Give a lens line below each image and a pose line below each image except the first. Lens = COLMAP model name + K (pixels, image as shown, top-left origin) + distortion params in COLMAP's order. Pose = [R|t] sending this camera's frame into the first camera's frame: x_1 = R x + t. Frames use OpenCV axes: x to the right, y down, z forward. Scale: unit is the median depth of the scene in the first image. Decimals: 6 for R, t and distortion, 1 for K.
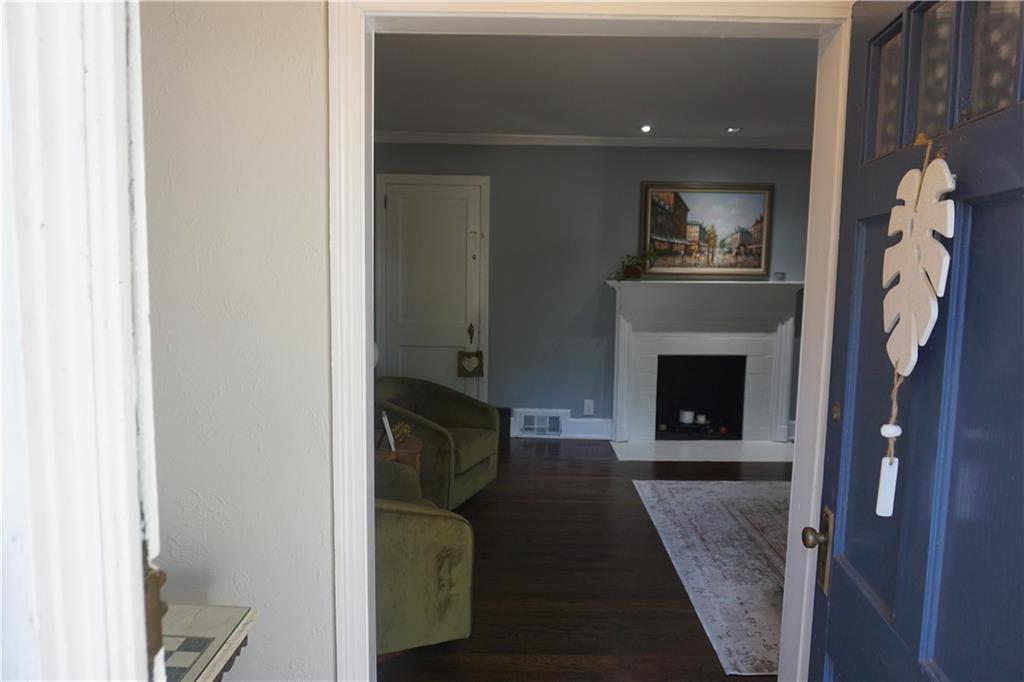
lens RADIAL K [[739.4, 0, 512.0], [0, 739.4, 341.0], [0, 0, 1]] dist [-0.007593, -0.001023]
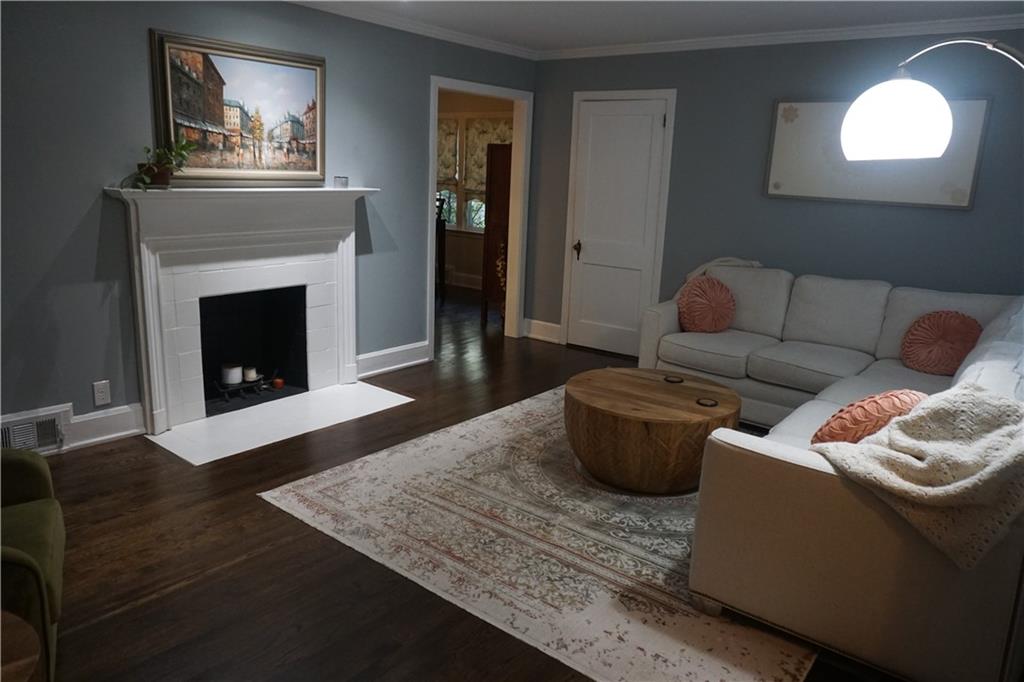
lens RADIAL K [[739.4, 0, 512.0], [0, 739.4, 341.0], [0, 0, 1]] dist [-0.007593, -0.001023]
pose [[0.630393, -0.163352, 0.758894, -0.150612], [0.055222, 0.984569, 0.166057, -0.040209], [-0.774309, -0.062774, 0.629686, 0.344420]]
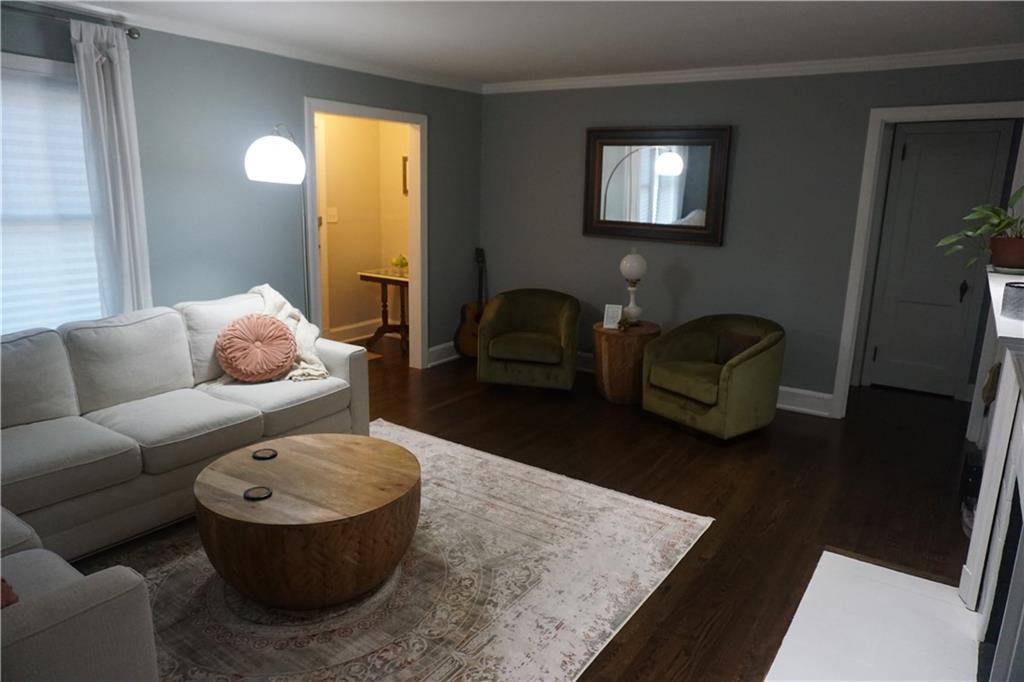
lens RADIAL K [[689.9, 0, 512.0], [0, 689.9, 341.0], [0, 0, 1]] dist [-0.048233, 0.036135]
pose [[-0.570485, 0.158879, -0.805794, 0.667110], [-0.122355, 0.953722, 0.274671, -0.116283], [0.812143, 0.255289, -0.524644, 0.969787]]
